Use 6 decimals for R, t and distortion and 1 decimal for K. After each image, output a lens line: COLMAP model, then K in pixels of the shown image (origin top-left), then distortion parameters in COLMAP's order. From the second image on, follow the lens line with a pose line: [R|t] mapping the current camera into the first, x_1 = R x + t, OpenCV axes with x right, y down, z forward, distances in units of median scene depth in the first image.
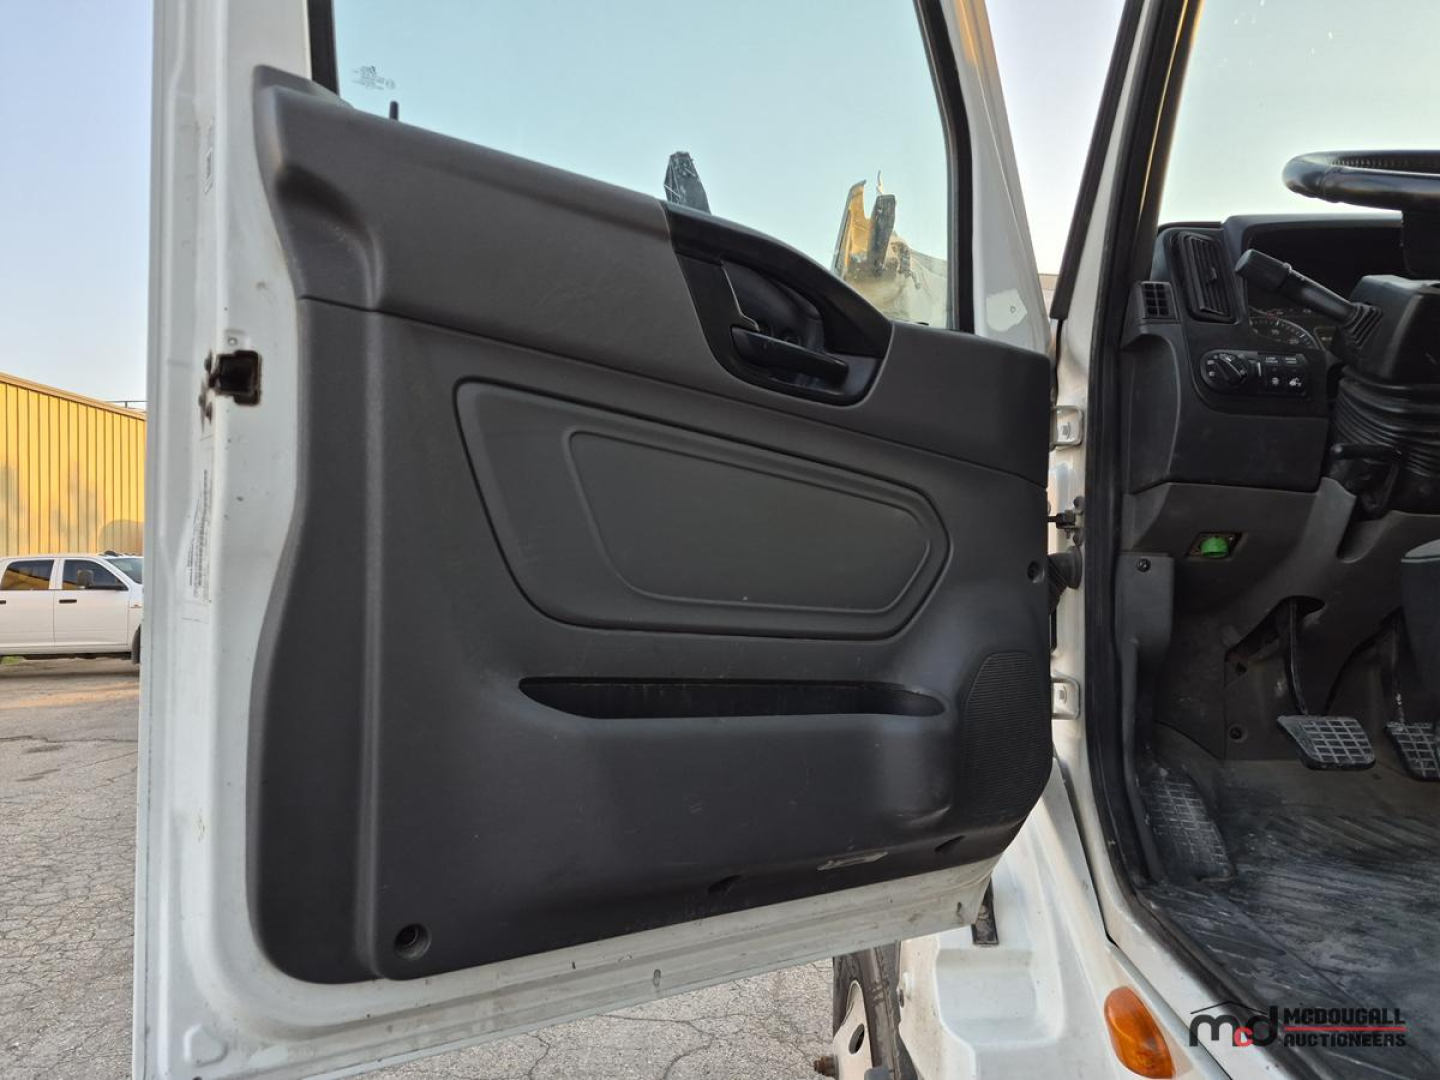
lens RADIAL K [[989.0, 0, 729.1], [0, 989.0, 544.5], [0, 0, 1]] dist [0.105604, -0.132098]
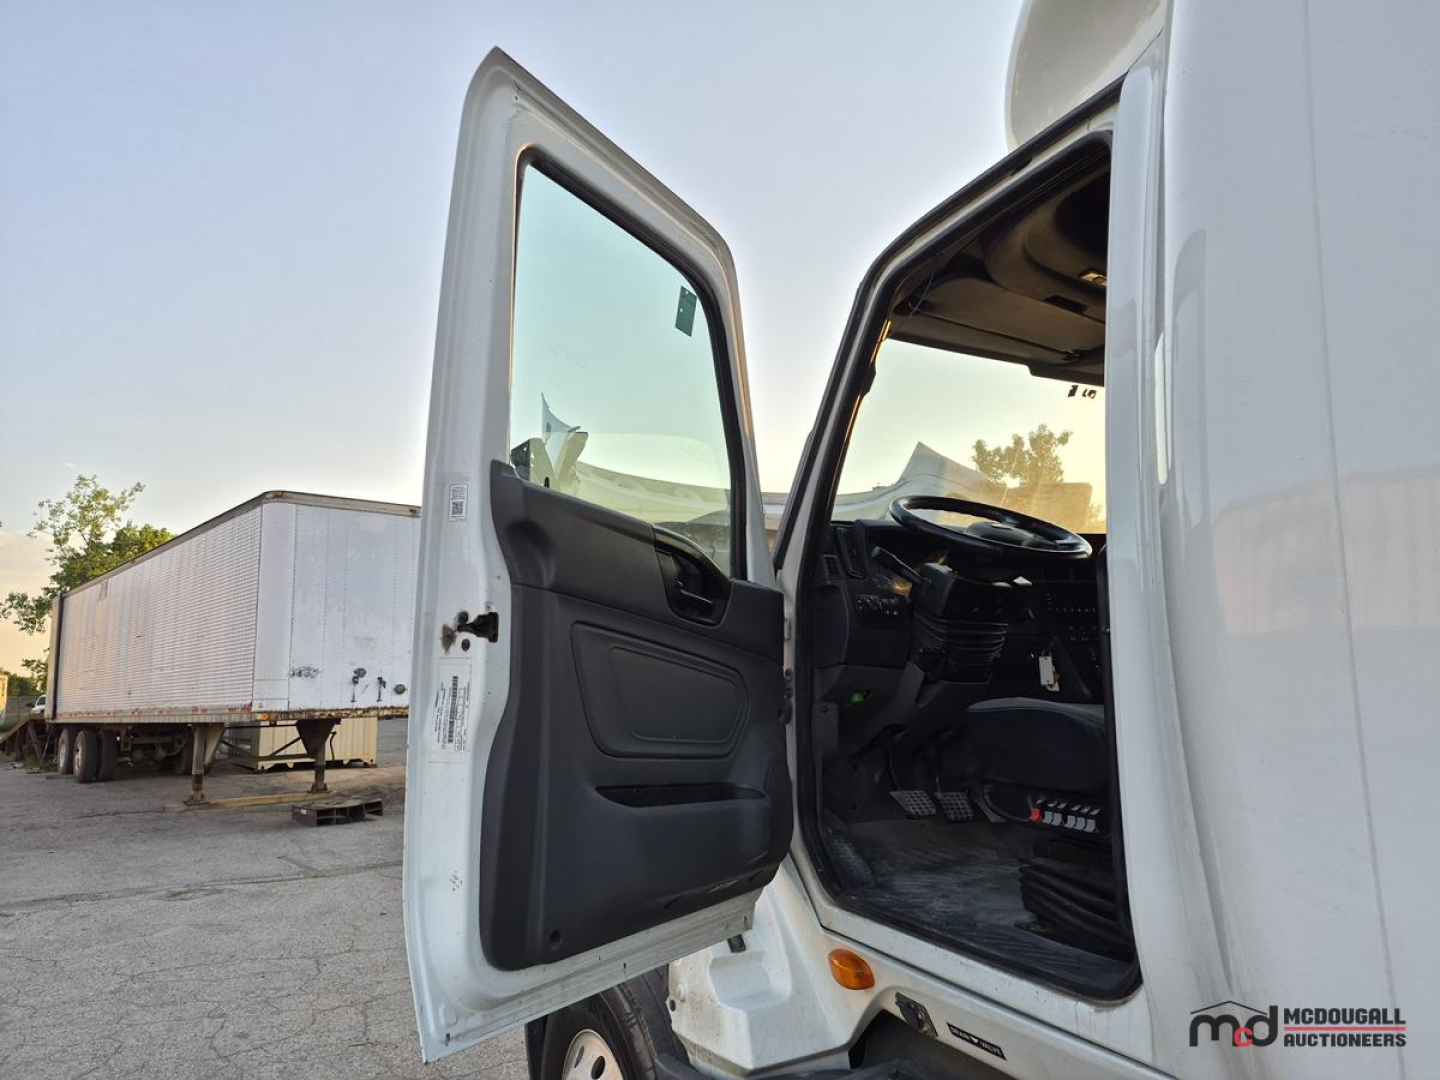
lens RADIAL K [[989.0, 0, 729.1], [0, 989.0, 544.5], [0, 0, 1]] dist [0.105604, -0.132098]
pose [[0.885147, 0.054526, 0.462106, -0.609203], [0.002864, 0.992453, -0.122590, -0.058351], [-0.465302, 0.109834, 0.878311, -0.538073]]
